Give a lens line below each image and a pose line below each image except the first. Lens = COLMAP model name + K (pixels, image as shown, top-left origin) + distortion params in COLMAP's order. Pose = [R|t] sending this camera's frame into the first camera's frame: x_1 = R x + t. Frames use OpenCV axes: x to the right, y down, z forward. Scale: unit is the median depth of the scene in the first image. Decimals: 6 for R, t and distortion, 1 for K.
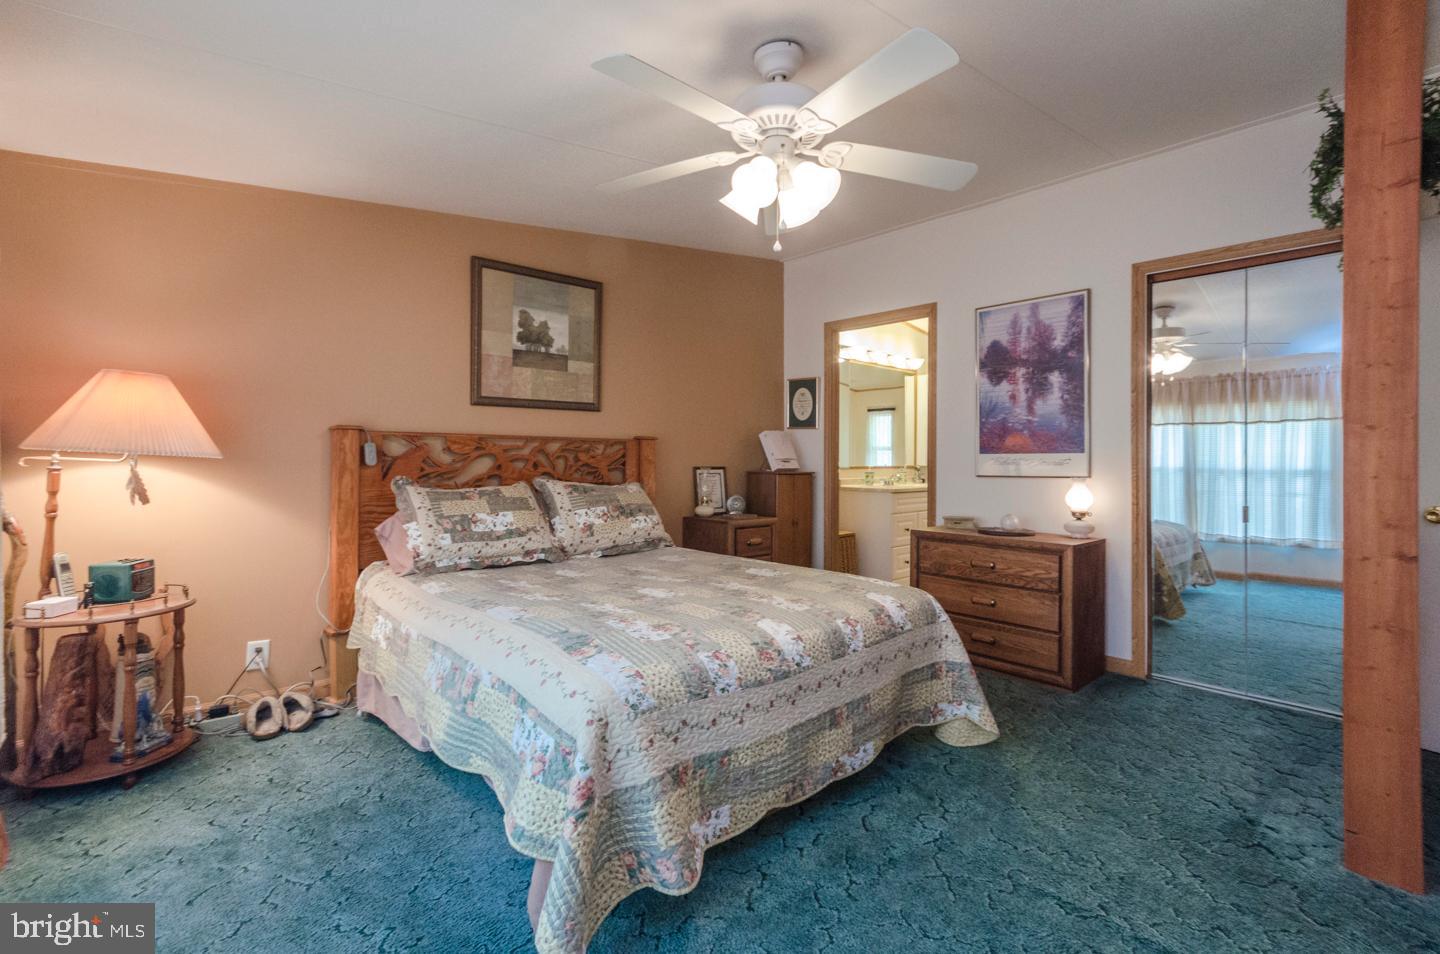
lens RADIAL K [[643.6, 0, 764.3], [0, 643.6, 456.8], [0, 0, 1]] dist [0.007728, -0.001166]
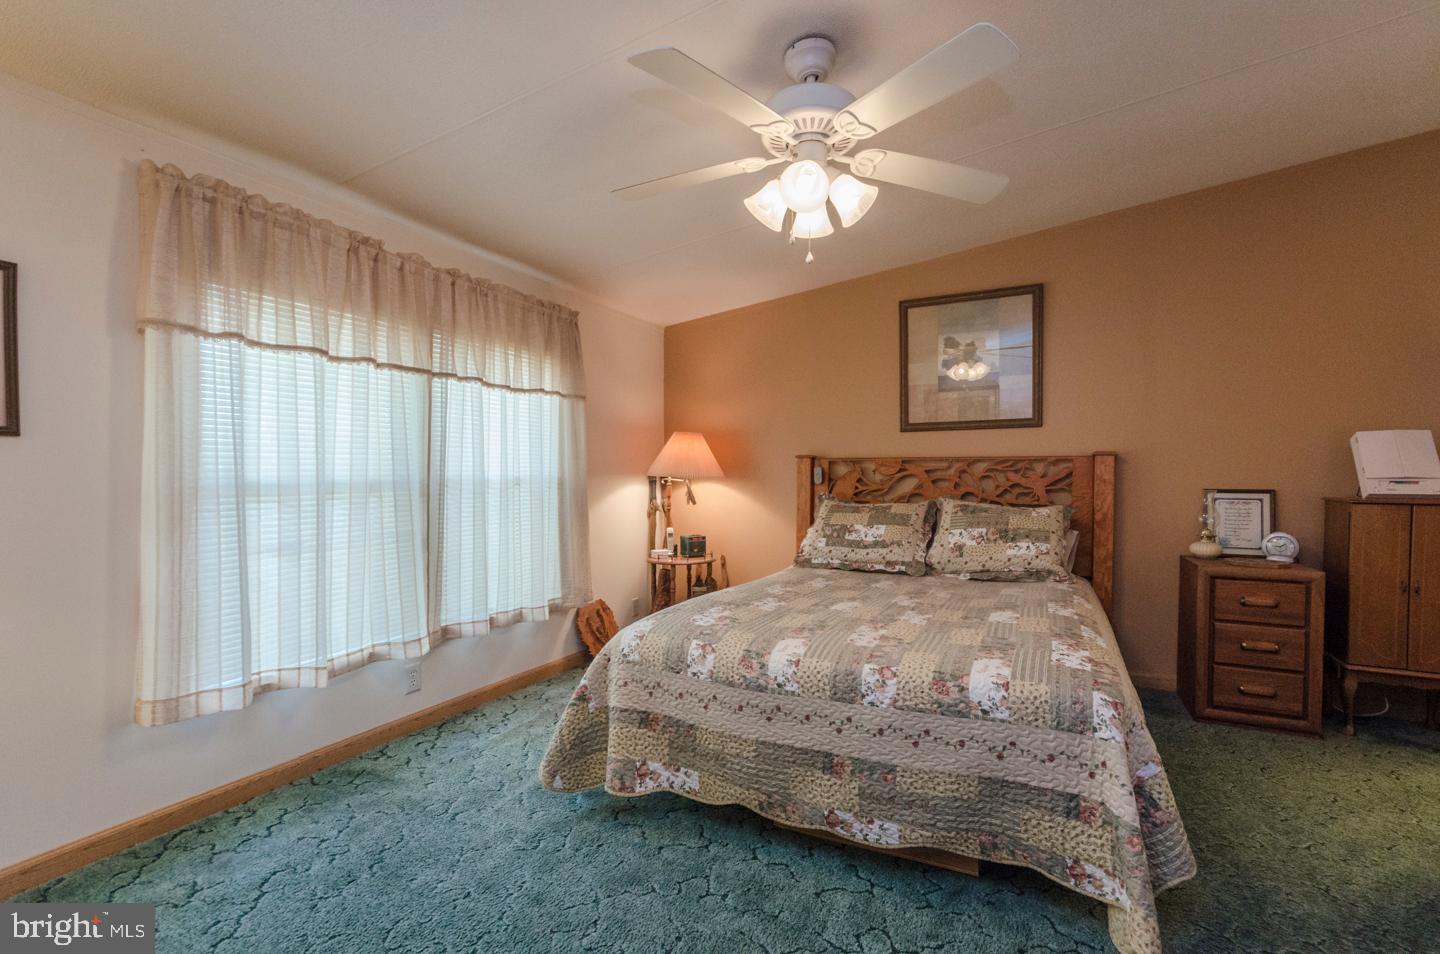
lens RADIAL K [[643.6, 0, 739.9], [0, 643.6, 495.7], [0, 0, 1]] dist [0.007728, -0.001166]
pose [[0.355224, 0.021313, -0.934538, 0.602064], [0.004405, 0.999691, 0.024473, 0.003686], [0.934771, -0.012811, 0.355020, 0.375975]]
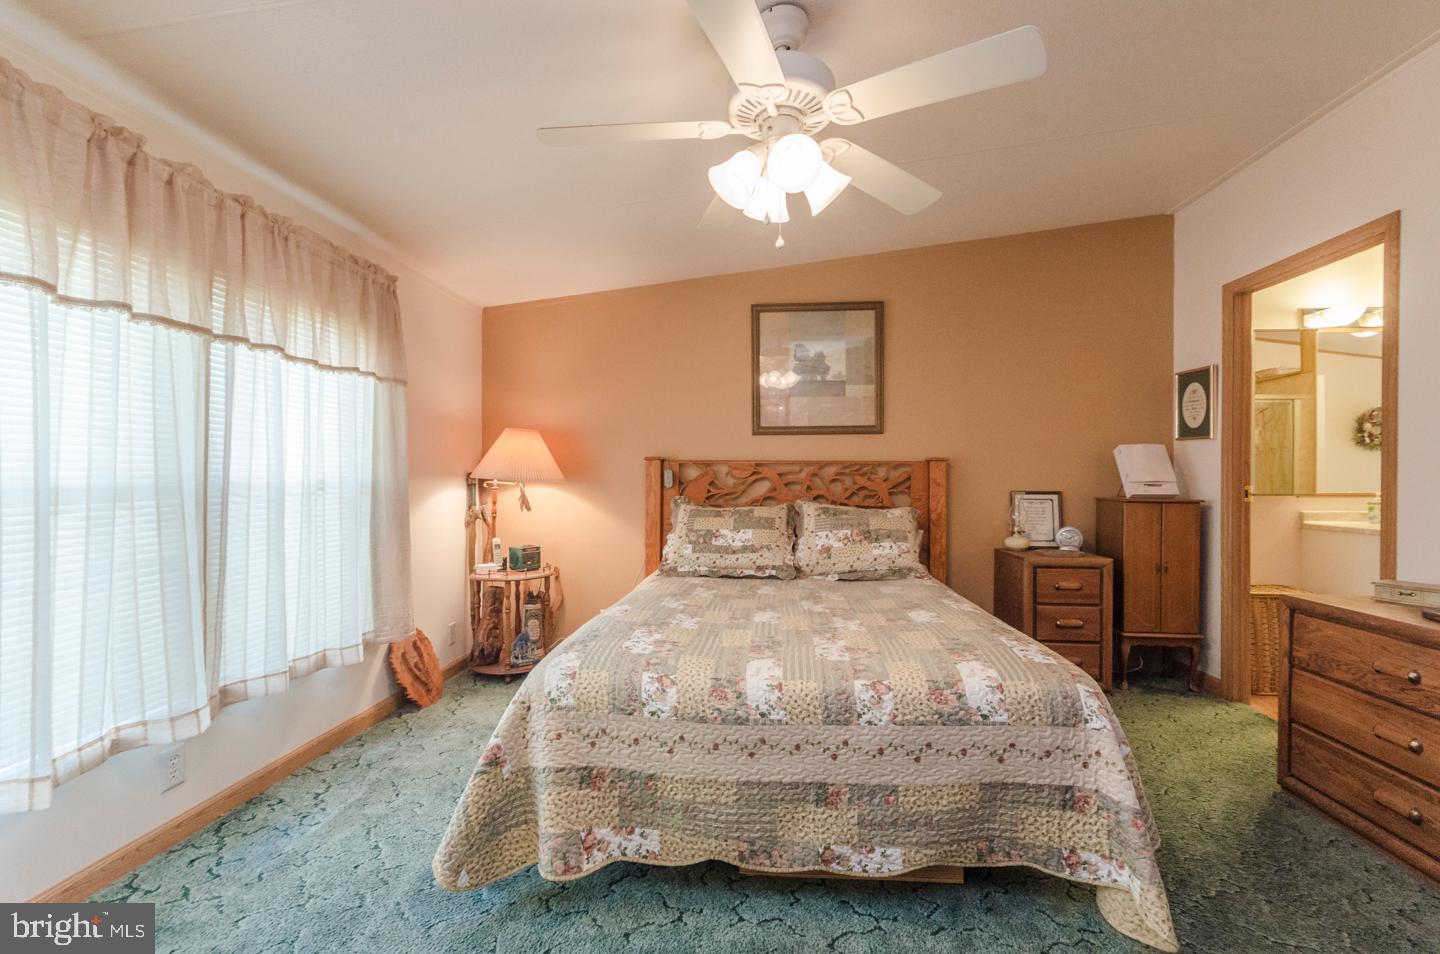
lens RADIAL K [[643.6, 0, 731.6], [0, 643.6, 484.4], [0, 0, 1]] dist [0.007728, -0.001166]
pose [[0.671903, 0.000302, -0.740639, 0.426960], [0.004021, 0.999984, 0.004055, 0.002425], [0.740629, -0.005703, 0.671890, 0.238763]]
